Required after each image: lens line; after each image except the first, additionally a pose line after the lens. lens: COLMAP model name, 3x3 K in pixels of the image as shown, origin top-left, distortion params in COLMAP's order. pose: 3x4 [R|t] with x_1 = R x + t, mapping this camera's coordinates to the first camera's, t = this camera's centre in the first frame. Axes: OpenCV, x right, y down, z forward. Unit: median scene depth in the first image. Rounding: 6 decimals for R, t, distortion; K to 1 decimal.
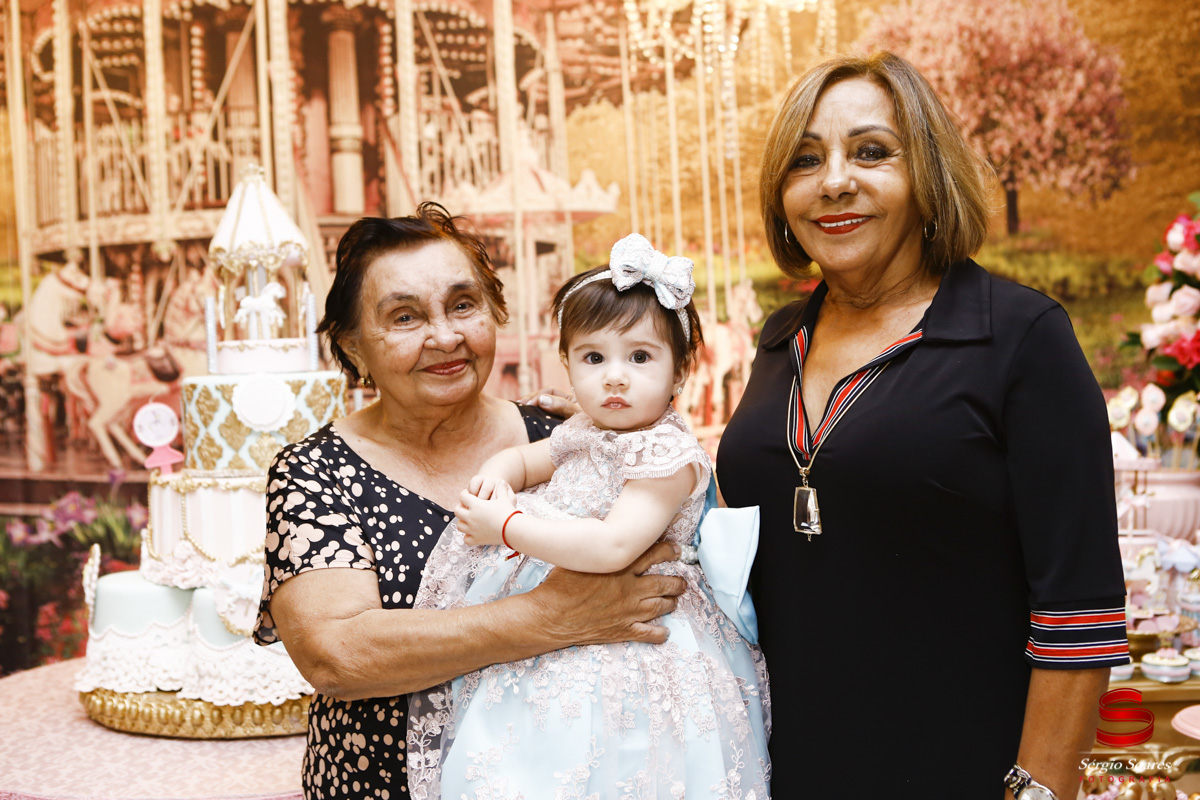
lens RADIAL K [[1714.7, 0, 607.5], [0, 1714.7, 390.7], [0, 0, 1]] dist [-0.019942, 0.000000]
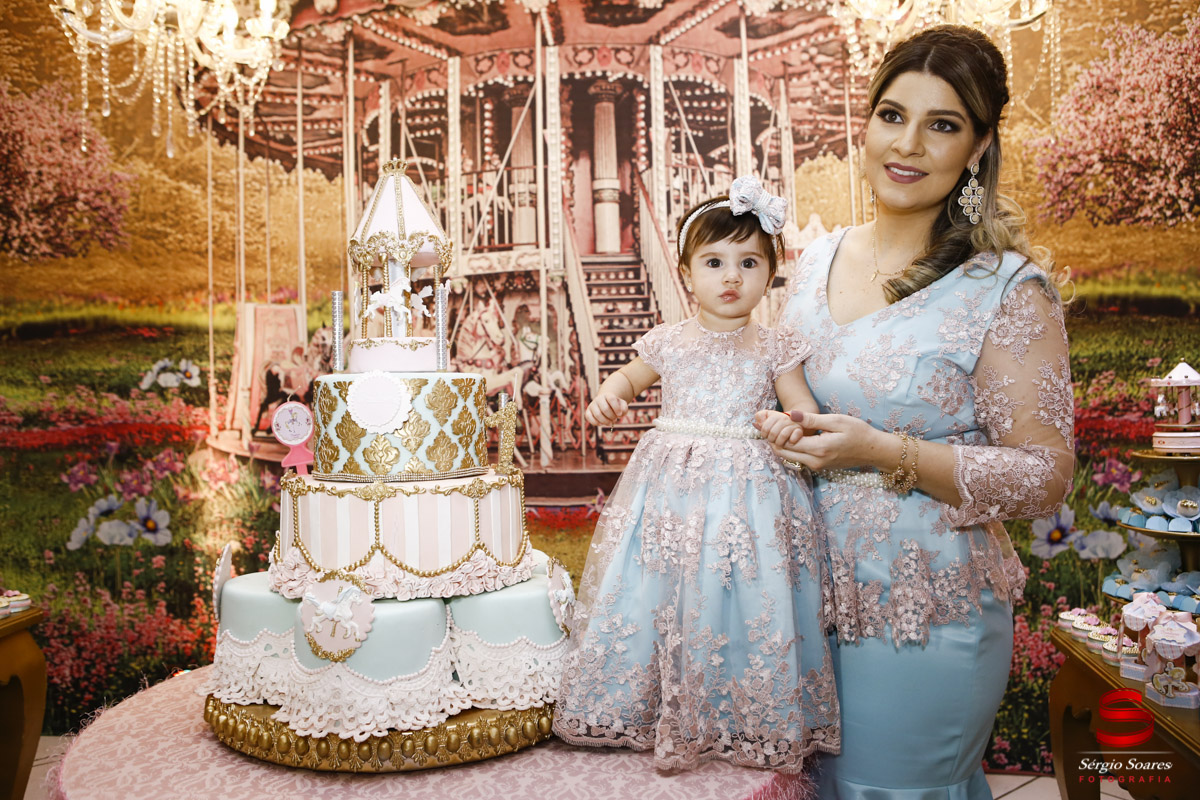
lens RADIAL K [[1073.0, 0, 602.4], [0, 1073.0, 385.3], [0, 0, 1]] dist [-0.106037, 0.142577]
pose [[0.966143, 0.015586, -0.257535, 0.037212], [-0.022973, 0.999406, -0.025698, 0.006469], [0.256982, 0.030744, 0.965927, 0.289352]]
